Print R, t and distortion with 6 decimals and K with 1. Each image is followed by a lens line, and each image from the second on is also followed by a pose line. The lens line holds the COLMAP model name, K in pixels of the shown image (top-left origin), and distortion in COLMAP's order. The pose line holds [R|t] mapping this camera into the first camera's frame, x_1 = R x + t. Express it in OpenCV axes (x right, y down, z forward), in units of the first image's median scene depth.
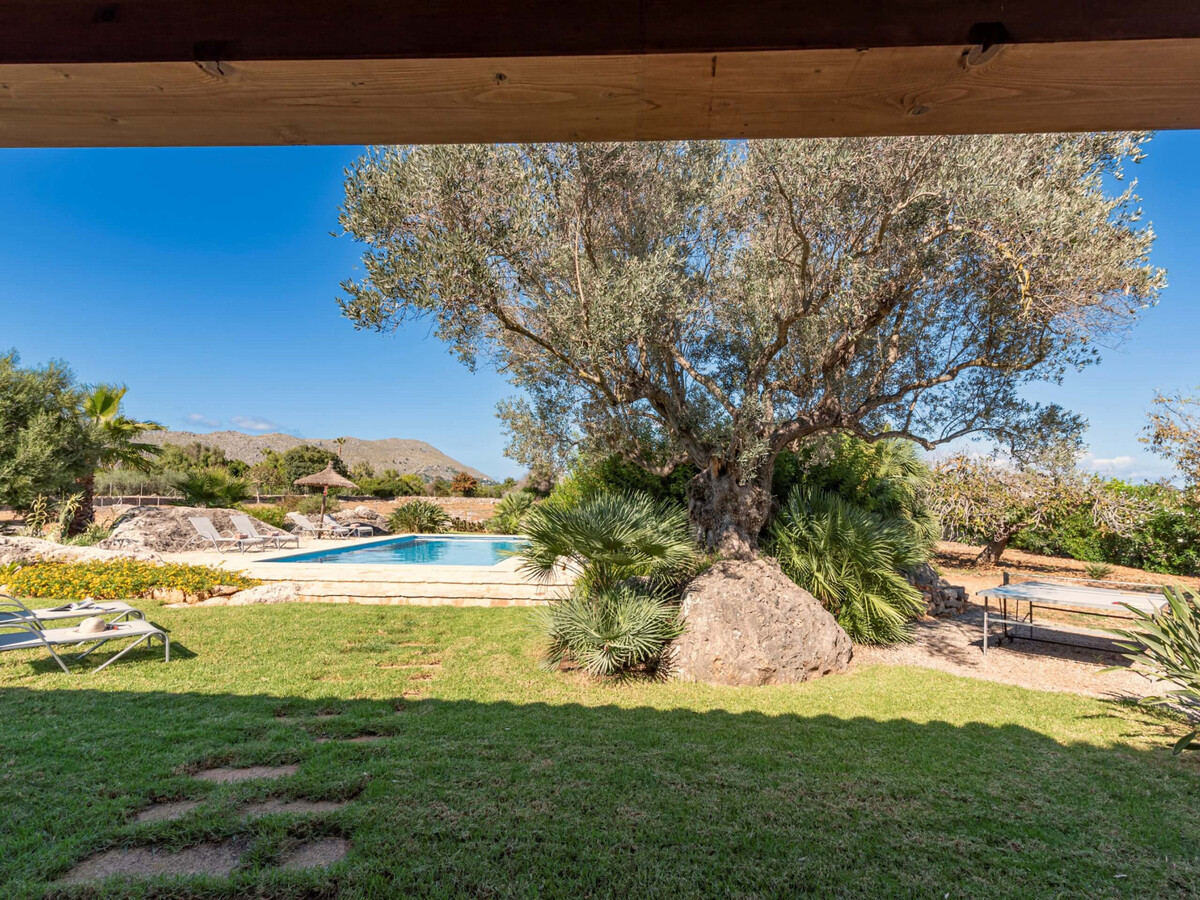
lens RADIAL K [[614.8, 0, 600.0], [0, 614.8, 450.0], [0, 0, 1]] dist [-0.000742, -0.000193]
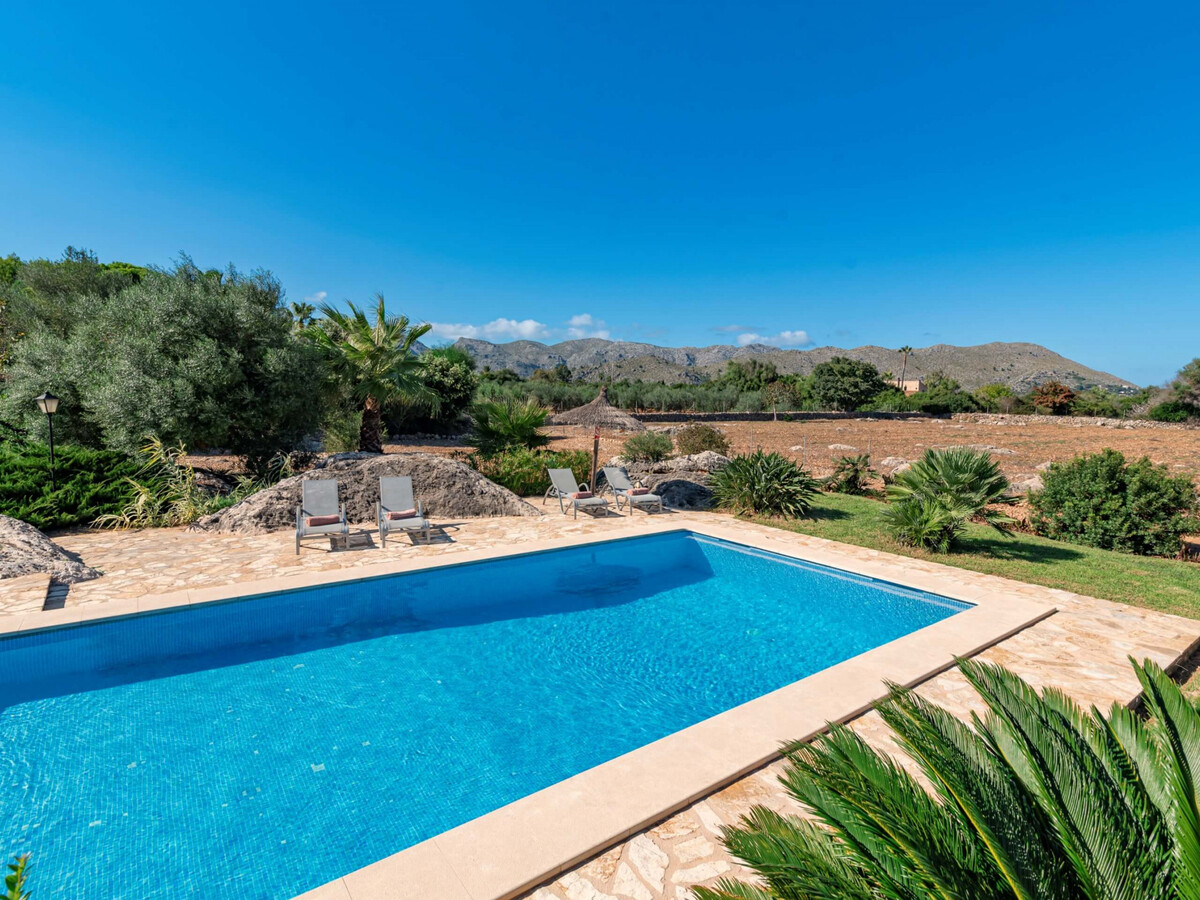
lens RADIAL K [[614.8, 0, 600.0], [0, 614.8, 450.0], [0, 0, 1]] dist [-0.000742, -0.000193]
pose [[0.636269, 0.063373, -0.768860, 0.006434], [0.047644, 0.991490, 0.121151, 0.001573], [0.769995, -0.113716, 0.627835, 0.105312]]
